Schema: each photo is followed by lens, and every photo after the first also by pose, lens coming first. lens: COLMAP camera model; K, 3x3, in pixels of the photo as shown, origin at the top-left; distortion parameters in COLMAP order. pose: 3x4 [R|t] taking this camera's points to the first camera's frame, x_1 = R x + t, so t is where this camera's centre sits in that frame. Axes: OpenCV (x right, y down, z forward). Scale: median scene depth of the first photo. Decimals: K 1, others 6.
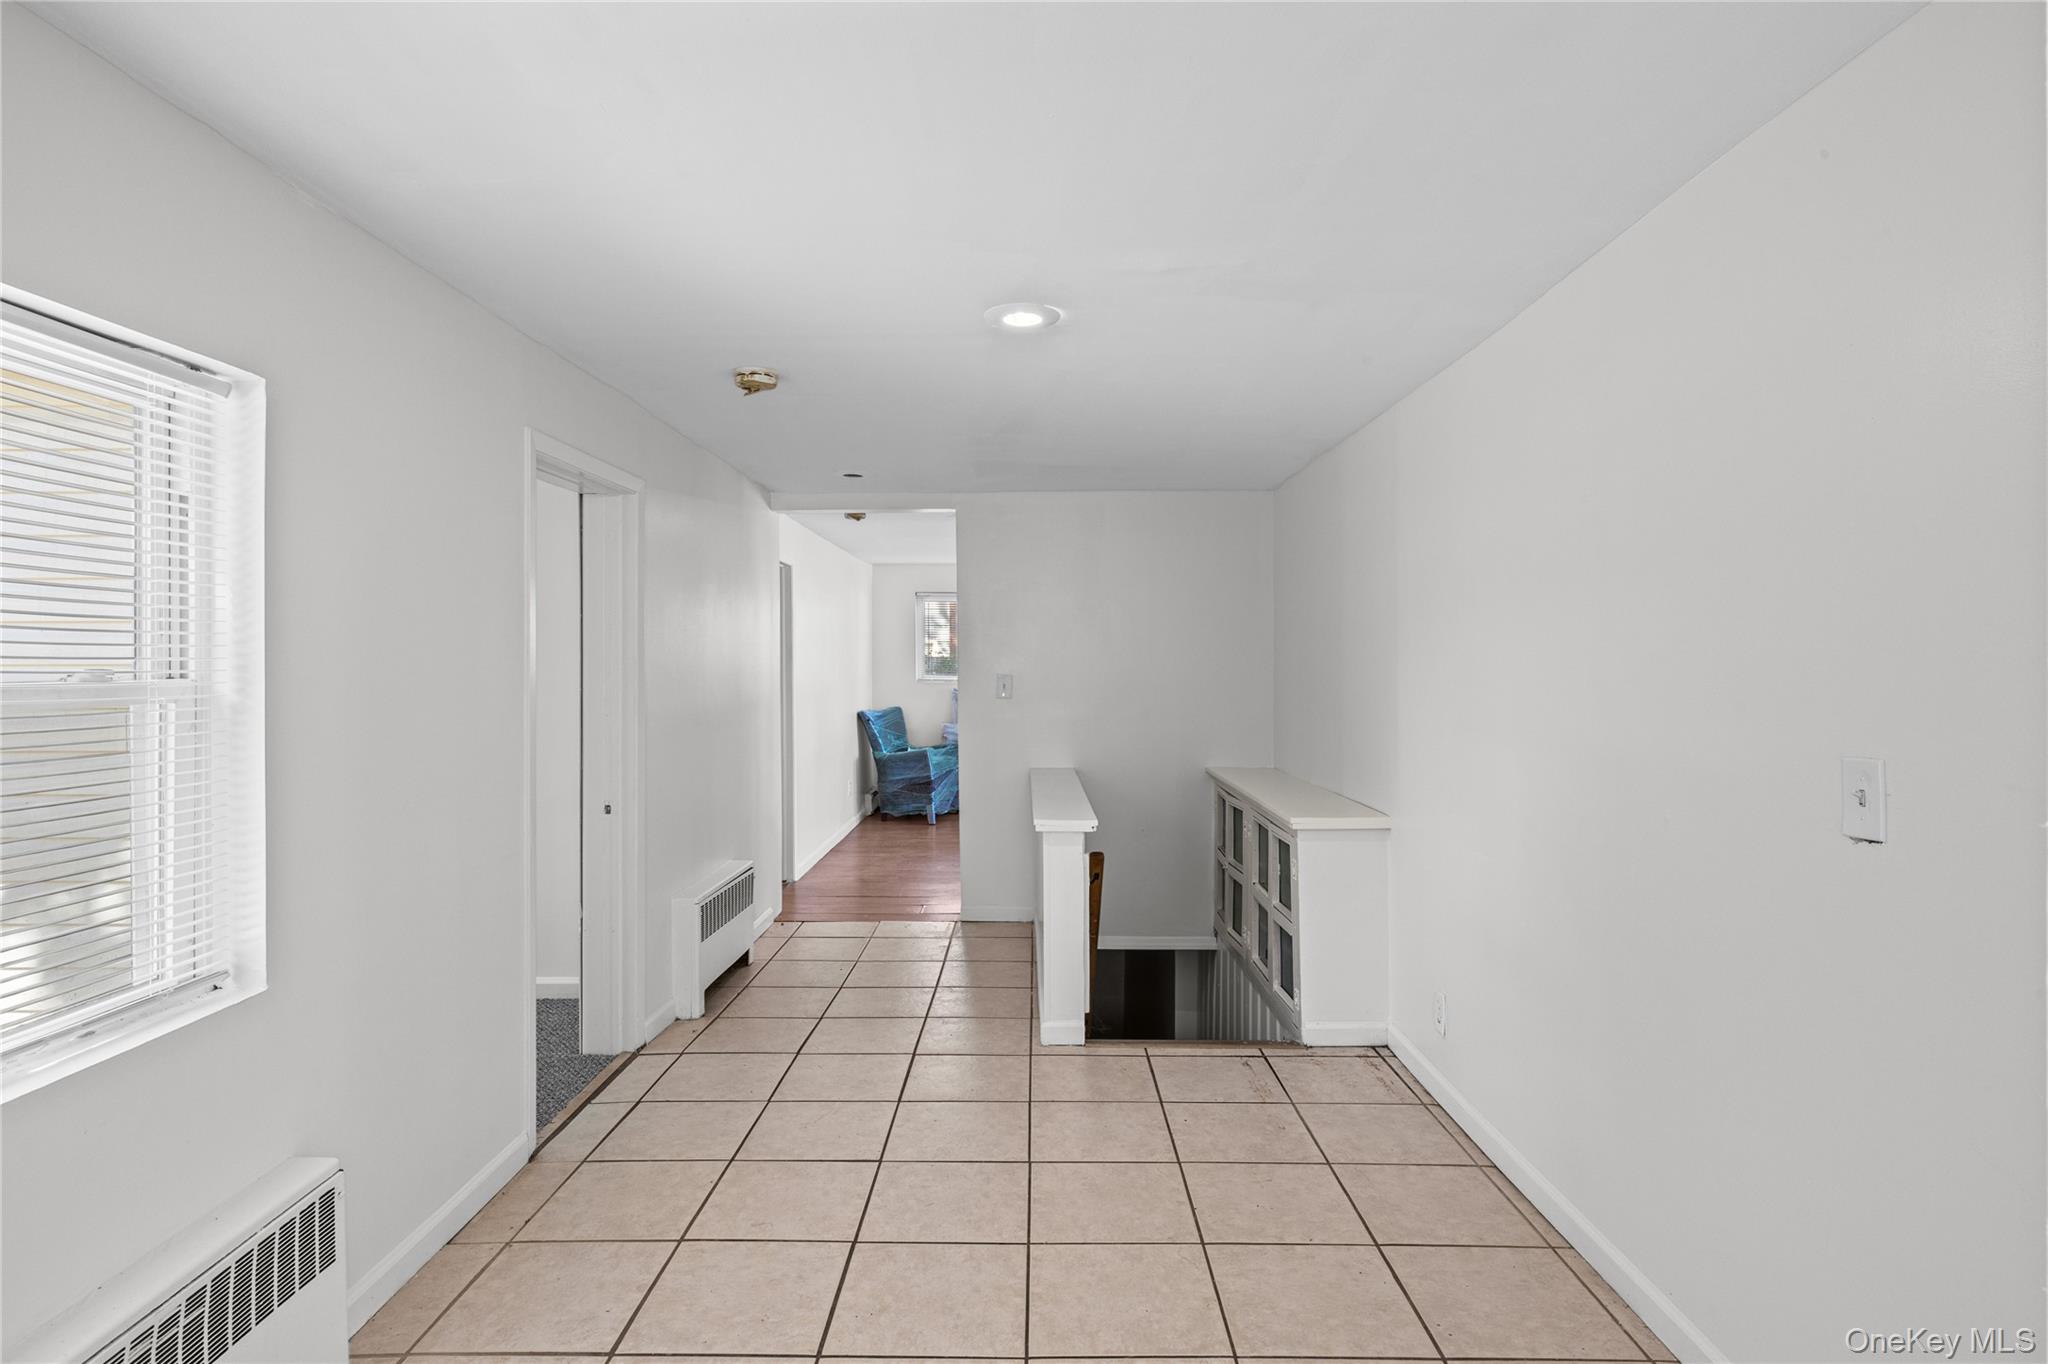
lens RADIAL K [[1069.8, 0, 1017.9], [0, 1069.8, 674.2], [0, 0, 1]] dist [-0.003189, -0.001255]
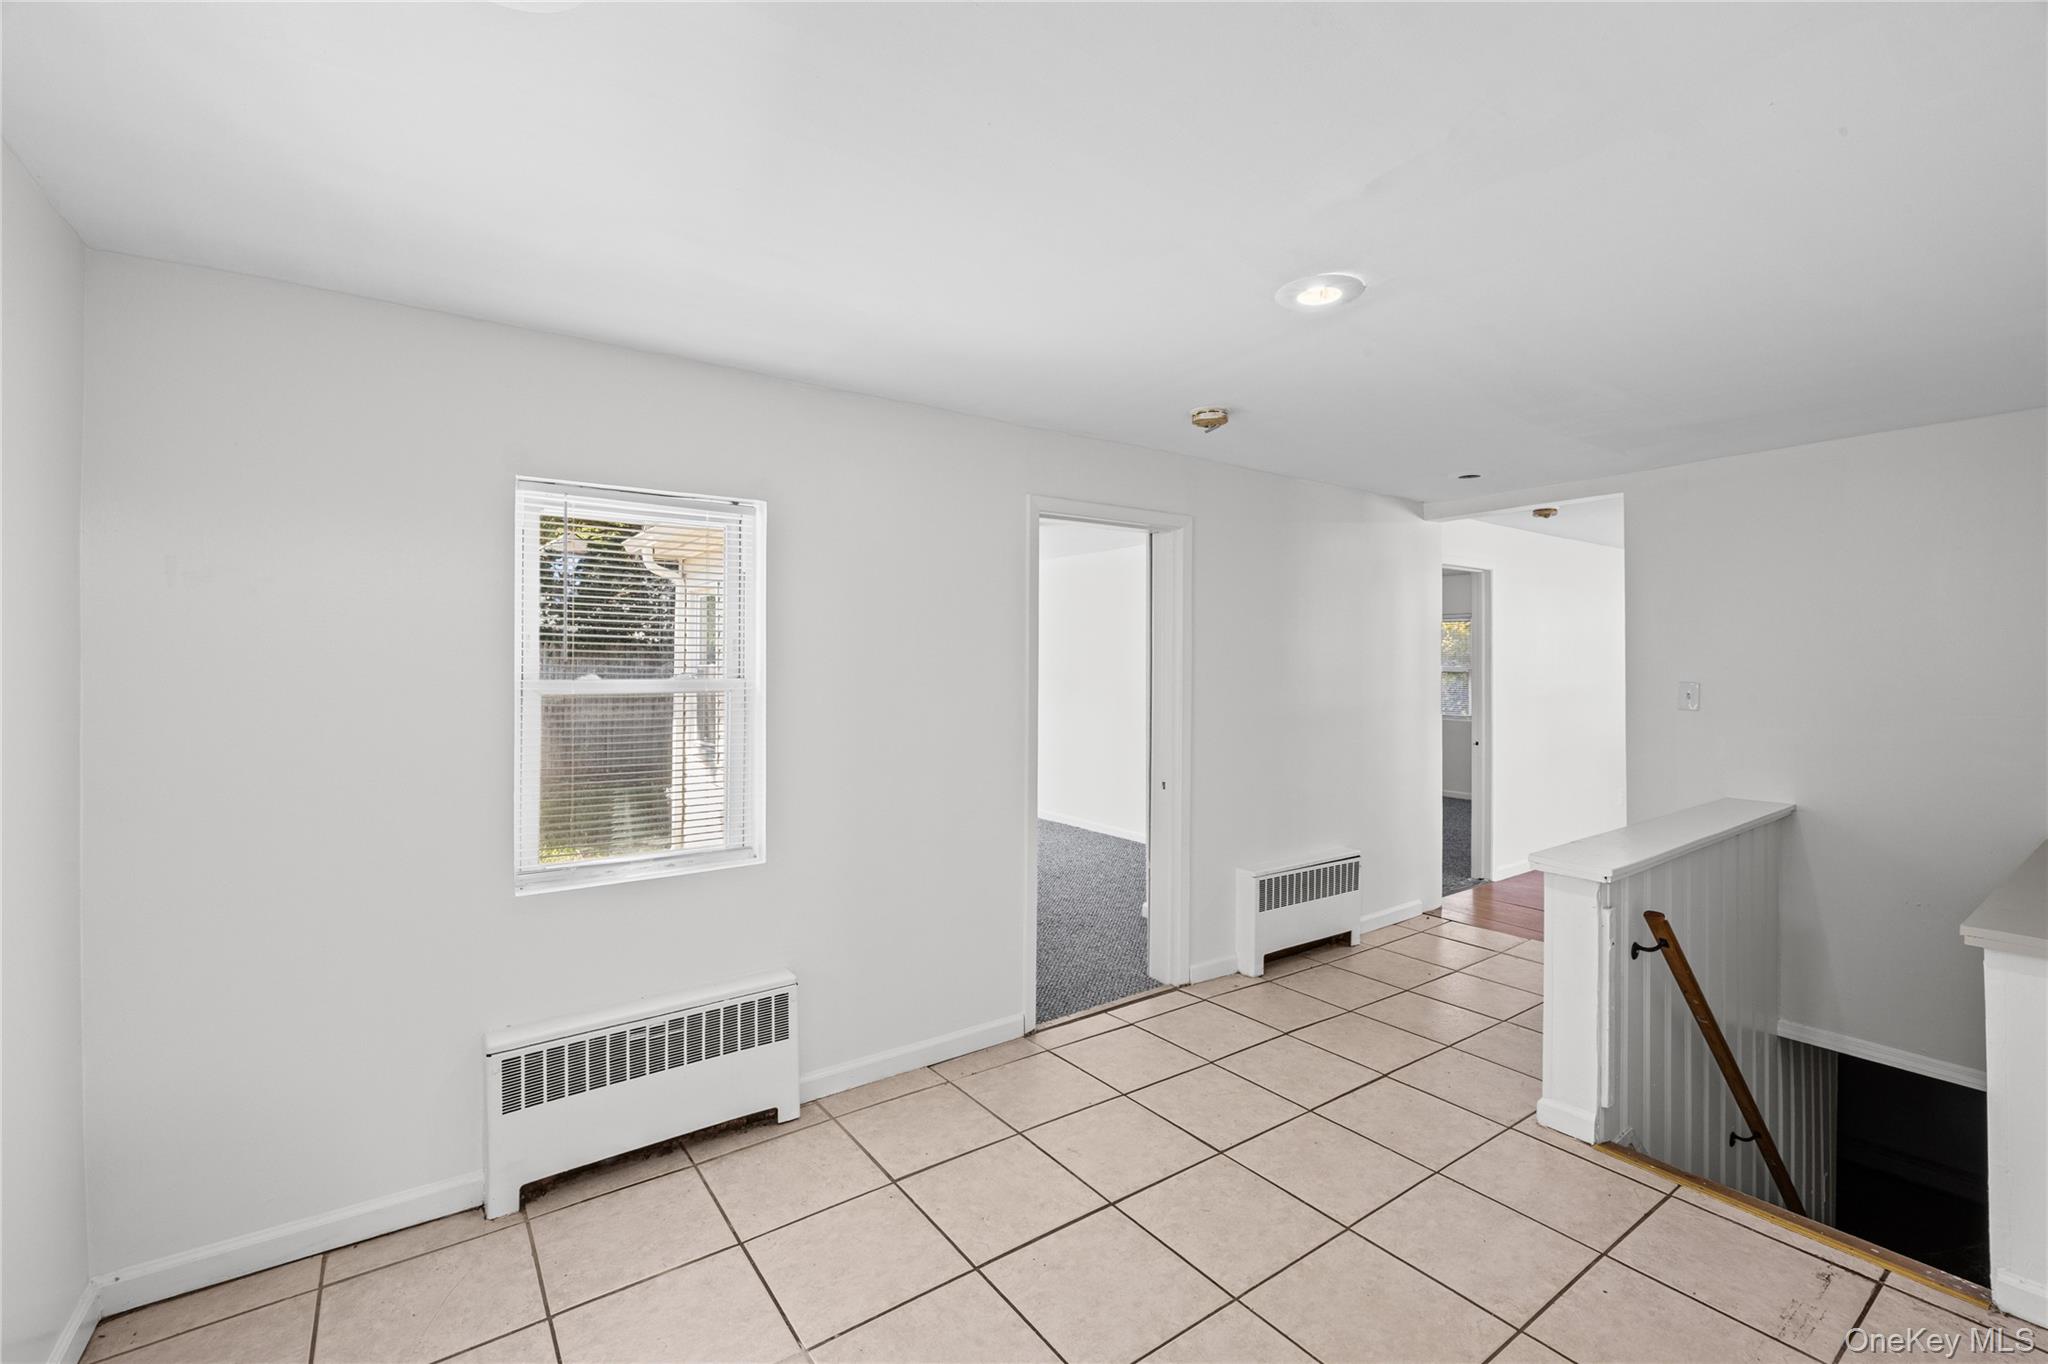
lens RADIAL K [[877.6, 0, 1023.9], [0, 877.6, 665.6], [0, 0, 1]] dist [-0.010524, 0.001324]
pose [[0.588329, 0.004738, -0.808608, 0.385395], [-0.009717, 0.999952, -0.001210, -0.011118], [0.808564, 0.008570, 0.588346, 0.300372]]
